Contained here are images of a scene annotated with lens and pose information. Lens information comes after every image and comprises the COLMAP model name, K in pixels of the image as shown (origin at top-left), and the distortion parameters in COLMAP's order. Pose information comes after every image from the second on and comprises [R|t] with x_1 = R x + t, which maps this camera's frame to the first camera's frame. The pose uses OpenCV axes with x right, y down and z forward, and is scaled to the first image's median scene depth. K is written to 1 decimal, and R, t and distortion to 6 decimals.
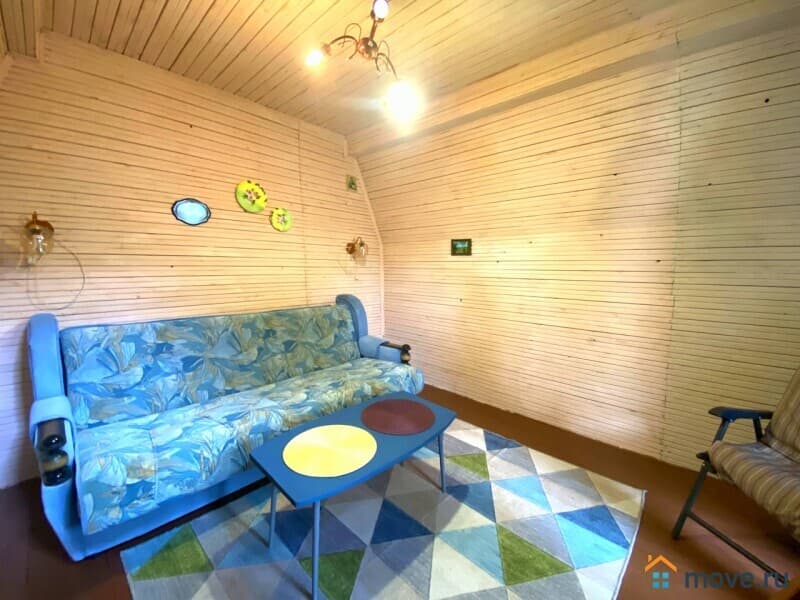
lens RADIAL K [[325.5, 0, 406.5], [0, 325.5, 297.8], [0, 0, 1]] dist [0.007798, -0.014002]
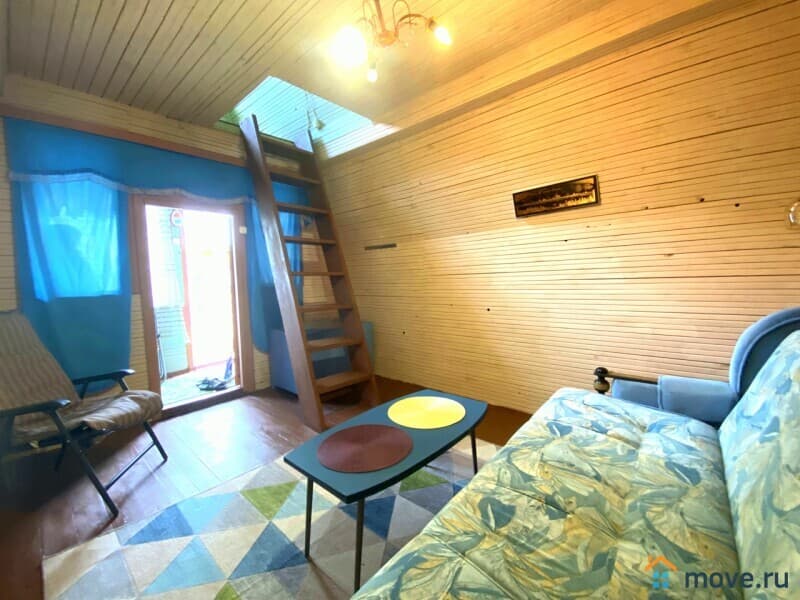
lens RADIAL K [[325.5, 0, 400.9], [0, 325.5, 298.4], [0, 0, 1]] dist [0.007798, -0.014002]
pose [[-0.999588, 0.023506, -0.016492, -0.079001], [0.020615, 0.987275, 0.157678, -0.079741], [0.019988, 0.157273, -0.987353, 1.281215]]
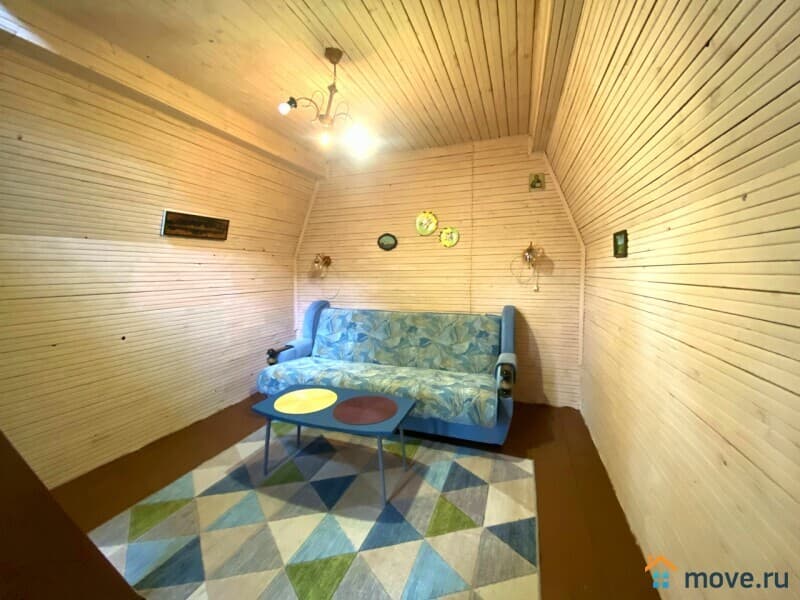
lens RADIAL K [[325.5, 0, 395.6], [0, 325.5, 297.0], [0, 0, 1]] dist [0.007798, -0.014002]
pose [[0.368458, 0.054265, -0.928059, 0.786185], [-0.074121, 0.996832, 0.028859, -0.052419], [0.926685, 0.058155, 0.371313, 0.486446]]
